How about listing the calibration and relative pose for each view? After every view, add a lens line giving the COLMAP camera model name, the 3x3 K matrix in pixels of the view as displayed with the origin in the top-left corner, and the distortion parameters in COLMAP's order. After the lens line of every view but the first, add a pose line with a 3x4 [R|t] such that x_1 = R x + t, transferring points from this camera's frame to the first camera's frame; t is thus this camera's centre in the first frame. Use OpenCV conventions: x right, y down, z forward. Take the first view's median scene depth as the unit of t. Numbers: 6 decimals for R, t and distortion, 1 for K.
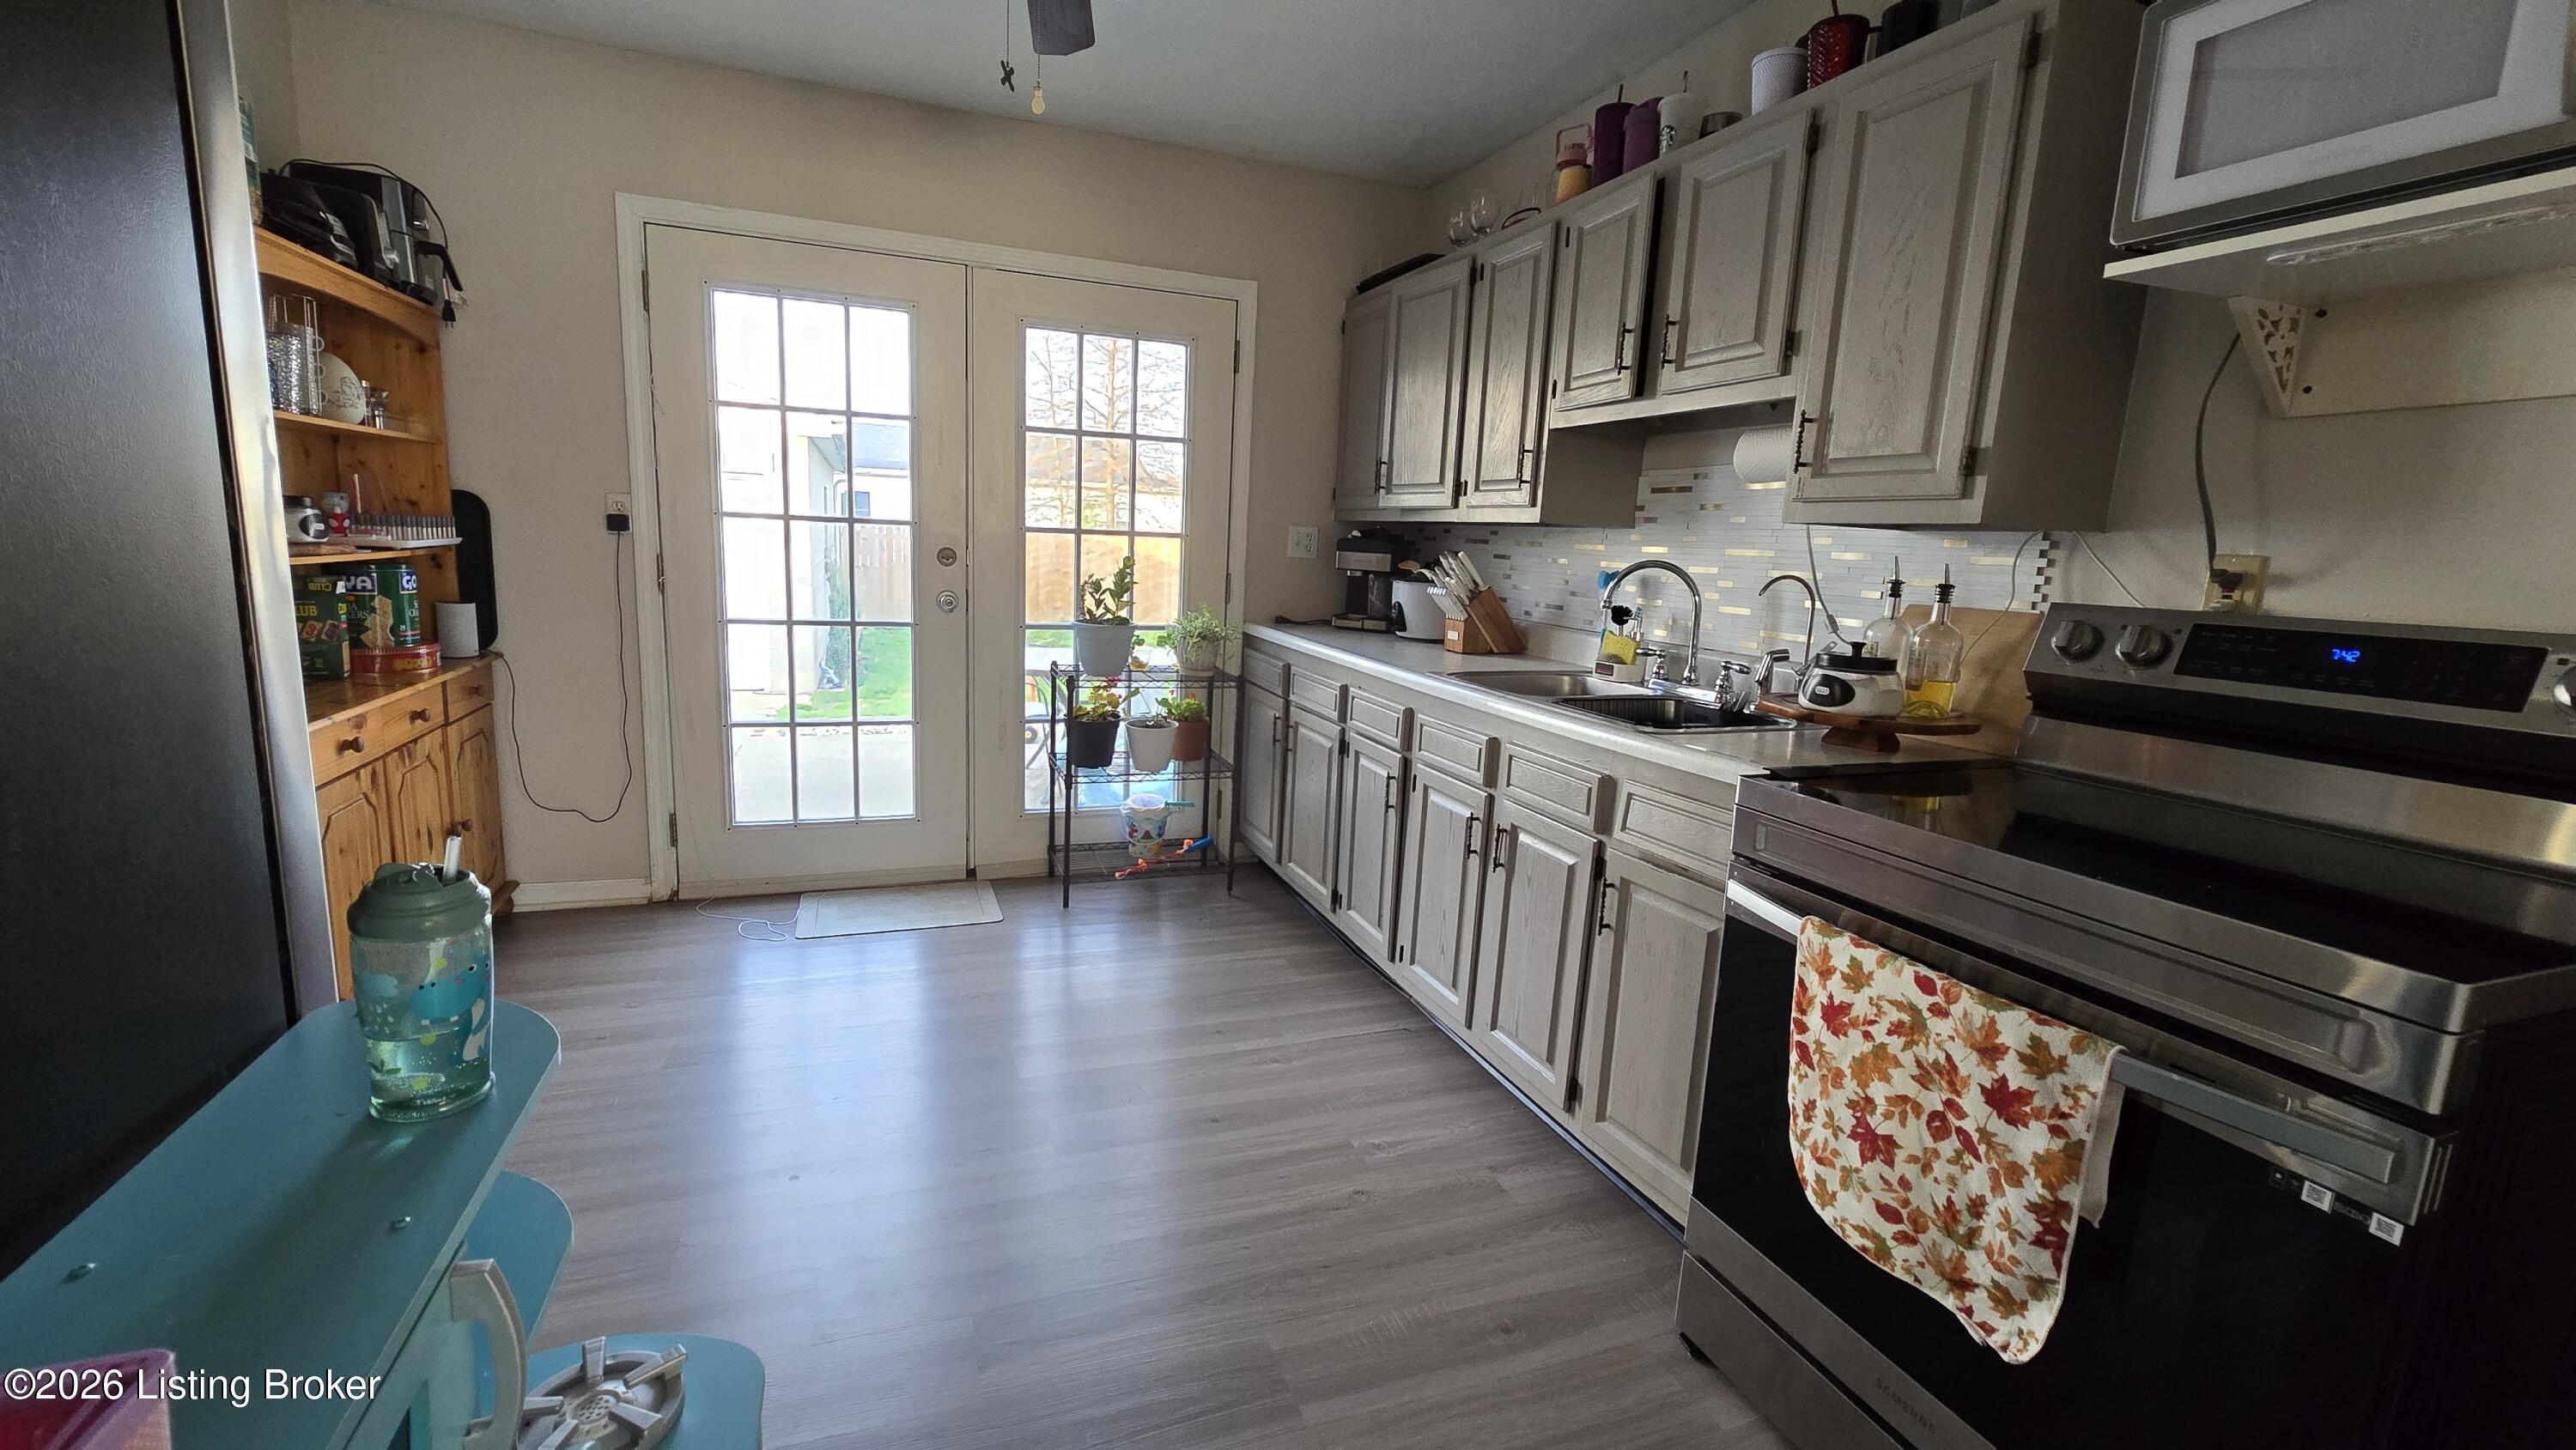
lens RADIAL K [[1051.2, 0, 1291.6], [0, 1051.2, 722.9], [0, 0, 1]] dist [-0.000107, -0.000056]
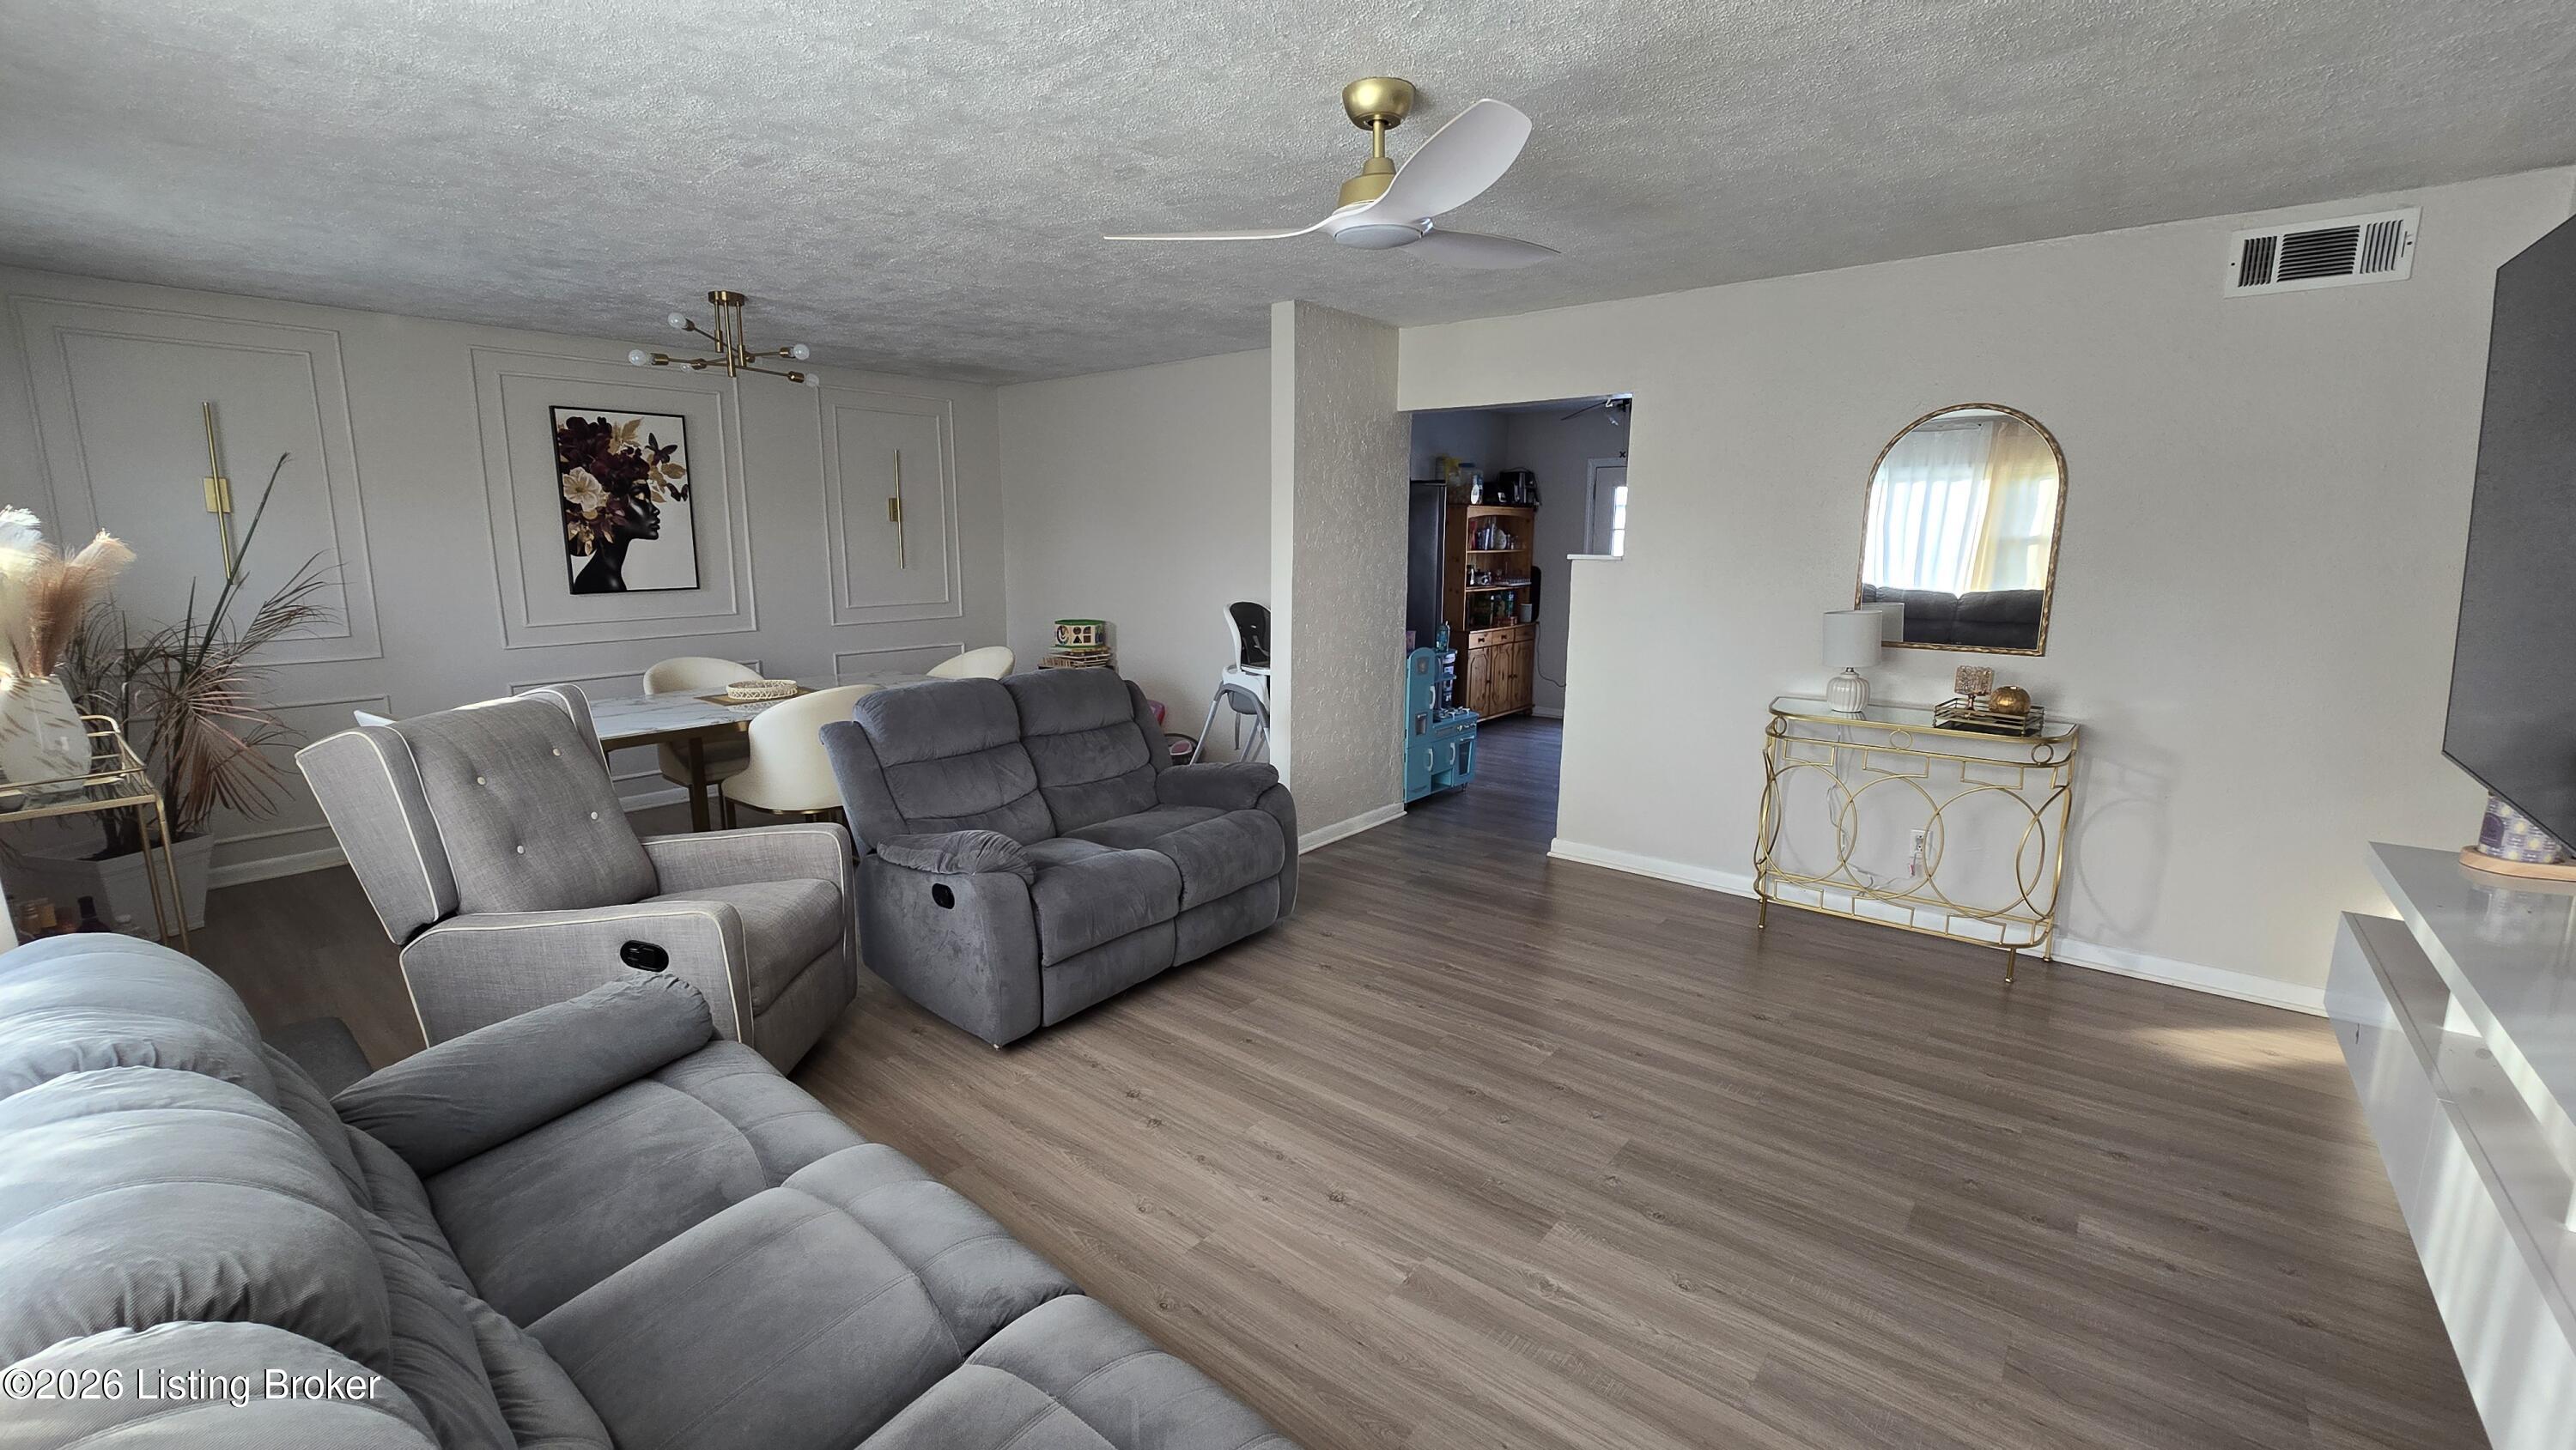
lens RADIAL K [[1051.2, 0, 1288.4], [0, 1051.2, 726.2], [0, 0, 1]] dist [-0.000107, -0.000056]
pose [[0.492847, 0.103926, -0.863887, 1.585064], [-0.120867, 0.991393, 0.050311, 0.172800], [0.861680, 0.079619, 0.501166, -1.125295]]
